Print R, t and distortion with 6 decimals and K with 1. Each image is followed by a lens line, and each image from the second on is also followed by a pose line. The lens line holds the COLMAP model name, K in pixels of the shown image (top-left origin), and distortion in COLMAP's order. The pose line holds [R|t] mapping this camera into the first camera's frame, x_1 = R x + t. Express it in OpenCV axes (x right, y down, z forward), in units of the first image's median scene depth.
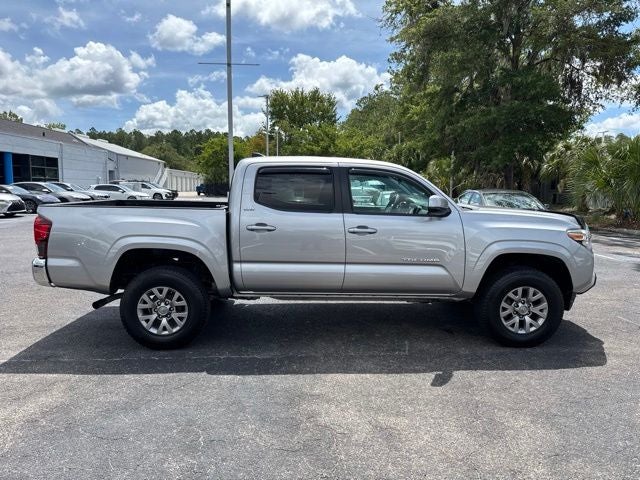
lens RADIAL K [[451.3, 0, 314.9], [0, 451.3, 230.5], [0, 0, 1]] dist [0.043921, -0.055070]
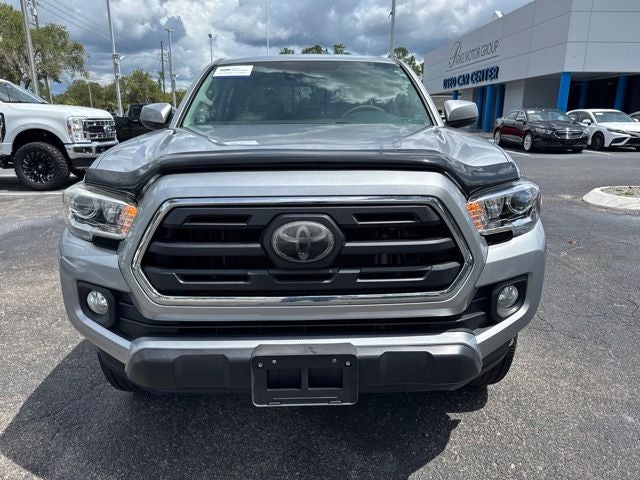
lens RADIAL K [[451.3, 0, 321.8], [0, 451.3, 241.9], [0, 0, 1]] dist [0.043921, -0.055070]
pose [[0.000419, 0.257041, -0.966400, 0.973747], [-0.095067, 0.962034, 0.255838, -0.071382], [0.995471, 0.091766, 0.024839, 1.217115]]
